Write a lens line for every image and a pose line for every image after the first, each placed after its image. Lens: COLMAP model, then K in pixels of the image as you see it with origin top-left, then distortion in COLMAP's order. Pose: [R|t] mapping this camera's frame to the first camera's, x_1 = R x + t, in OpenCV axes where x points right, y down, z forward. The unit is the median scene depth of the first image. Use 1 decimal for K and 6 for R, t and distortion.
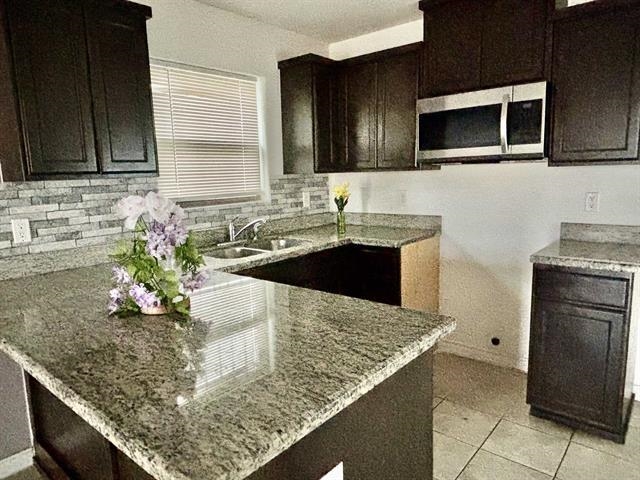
lens RADIAL K [[428.9, 0, 318.0], [0, 428.9, 240.1], [0, 0, 1]] dist [0.011148, -0.002182]
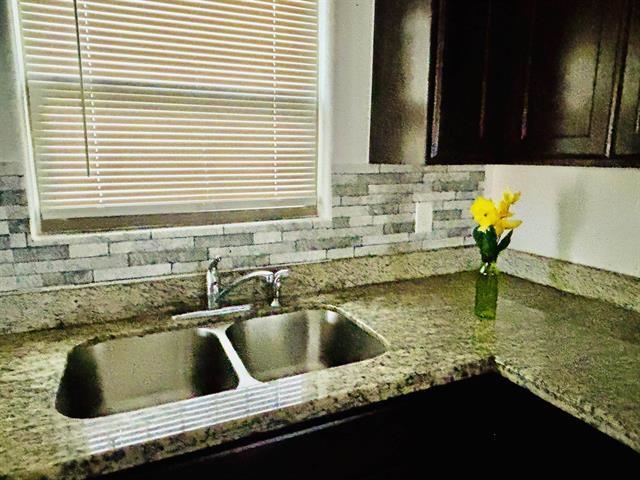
lens RADIAL K [[428.9, 0, 315.3], [0, 428.9, 238.5], [0, 0, 1]] dist [0.011148, -0.002182]
pose [[0.902125, 0.107532, -0.417861, 0.078565], [-0.093522, 0.994155, 0.053931, -0.104056], [0.421219, -0.009573, 0.906909, 0.624674]]
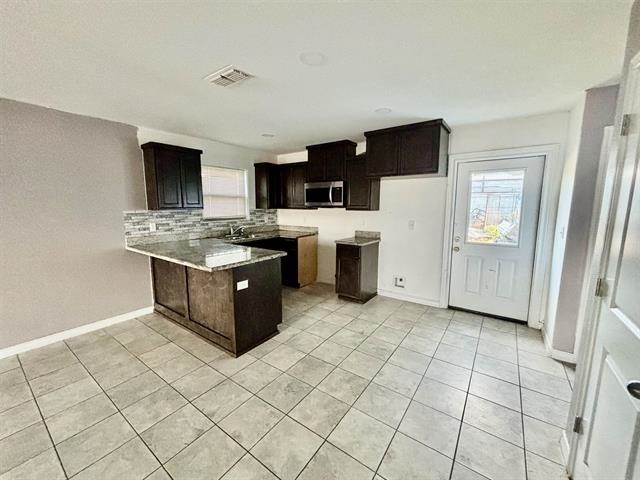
lens RADIAL K [[255.8, 0, 322.4], [0, 255.8, 239.1], [0, 0, 1]] dist [-0.002349, -0.000333]
pose [[0.995385, 0.023496, 0.093037, 0.185559], [-0.021630, 0.999545, -0.021009, 0.047241], [-0.093489, 0.018899, 0.995441, -0.537747]]
